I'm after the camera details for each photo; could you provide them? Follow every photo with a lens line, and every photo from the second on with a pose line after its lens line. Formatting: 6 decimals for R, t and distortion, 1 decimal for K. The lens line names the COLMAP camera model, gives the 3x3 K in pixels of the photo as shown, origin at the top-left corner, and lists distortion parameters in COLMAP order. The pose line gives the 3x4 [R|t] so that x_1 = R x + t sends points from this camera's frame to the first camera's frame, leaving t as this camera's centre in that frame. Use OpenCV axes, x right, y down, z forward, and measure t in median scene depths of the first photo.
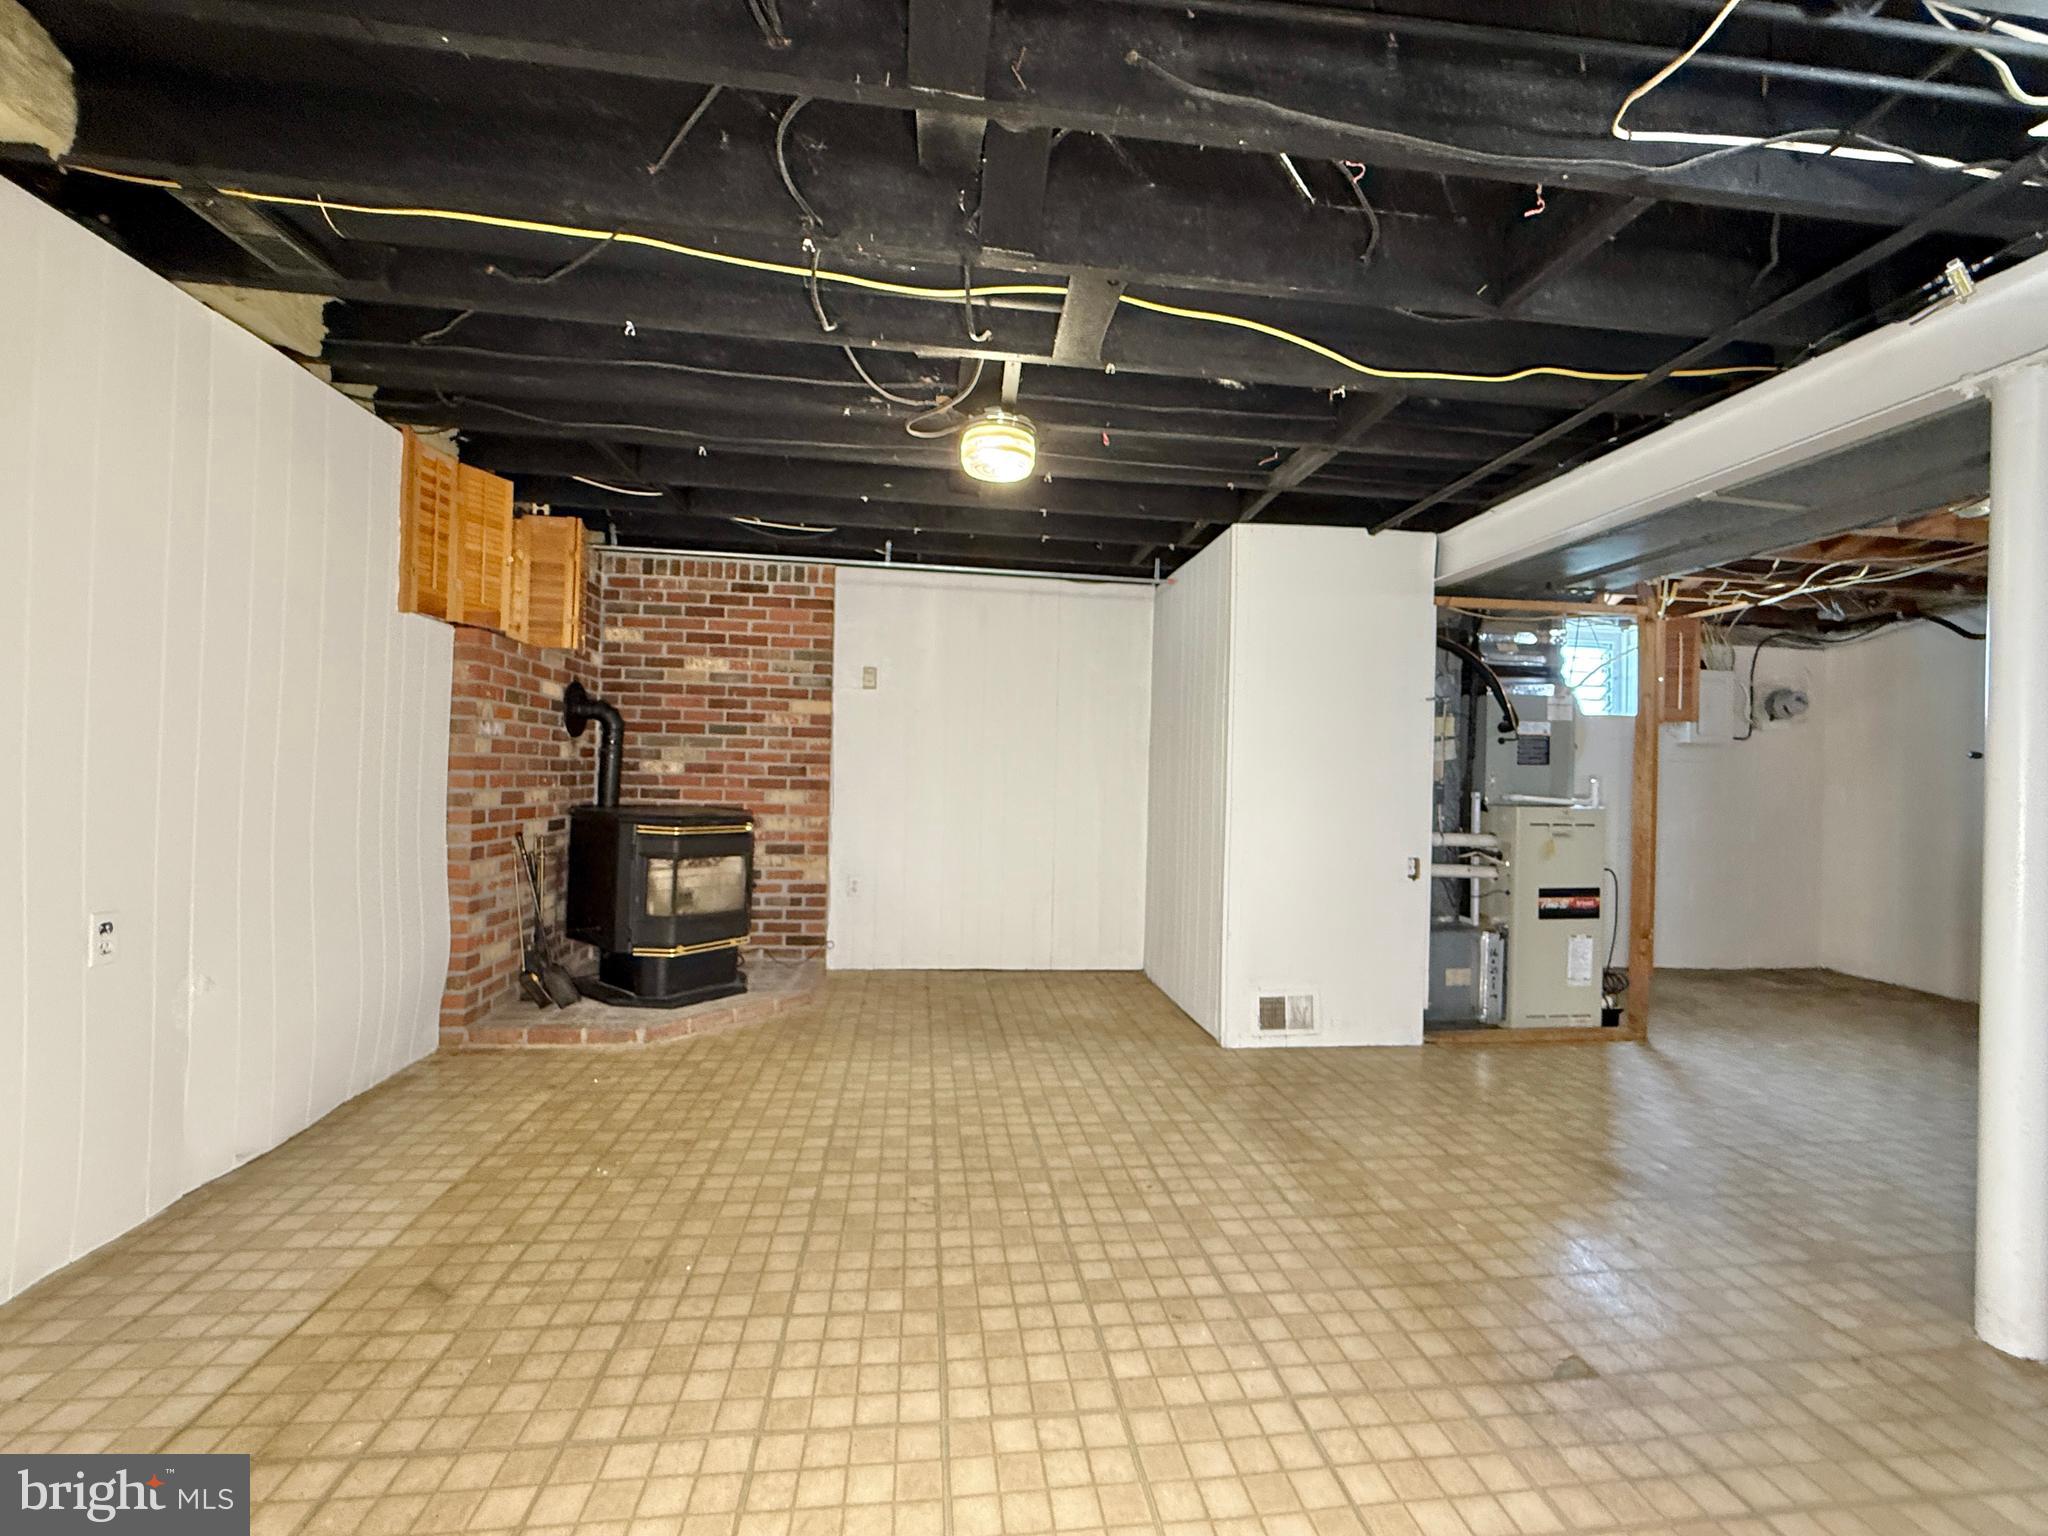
lens RADIAL K [[816.3, 0, 1019.9], [0, 816.3, 764.4], [0, 0, 1]] dist [-0.004271, -0.000385]
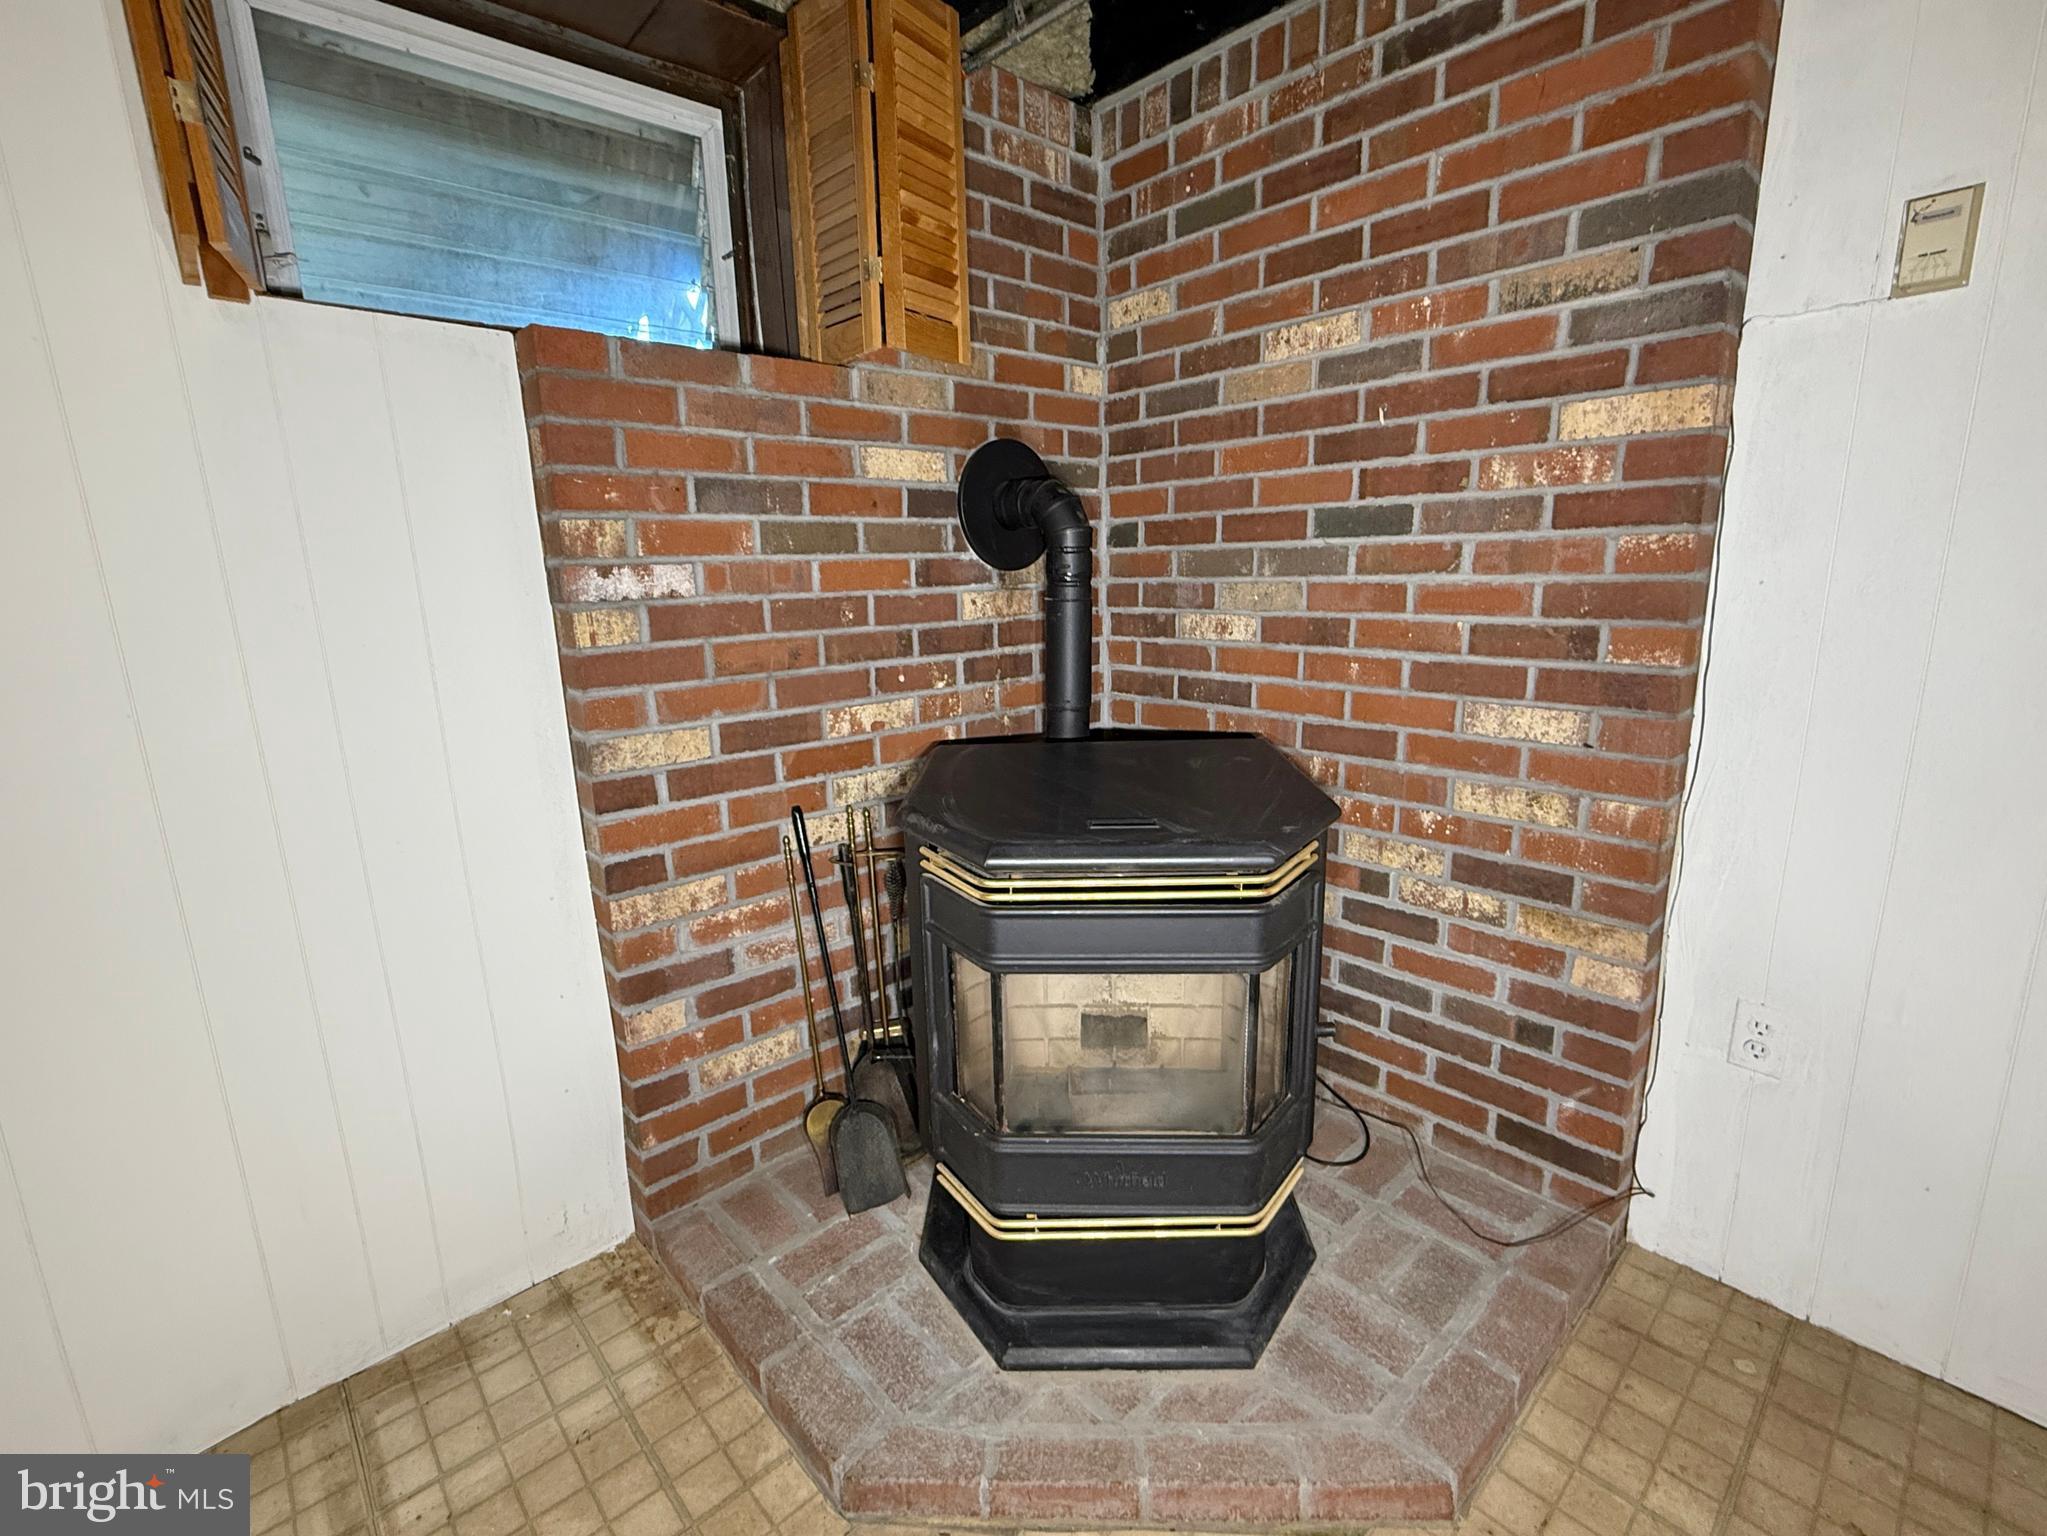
lens RADIAL K [[925.3, 0, 1025.7], [0, 925.3, 768.5], [0, 0, 1]] dist [0.002816, 0.000378]
pose [[0.576400, 0.136183, -0.805740, -0.104358], [0.051869, 0.977930, 0.202392, -0.026520], [0.815520, -0.158451, 0.556615, 0.641060]]
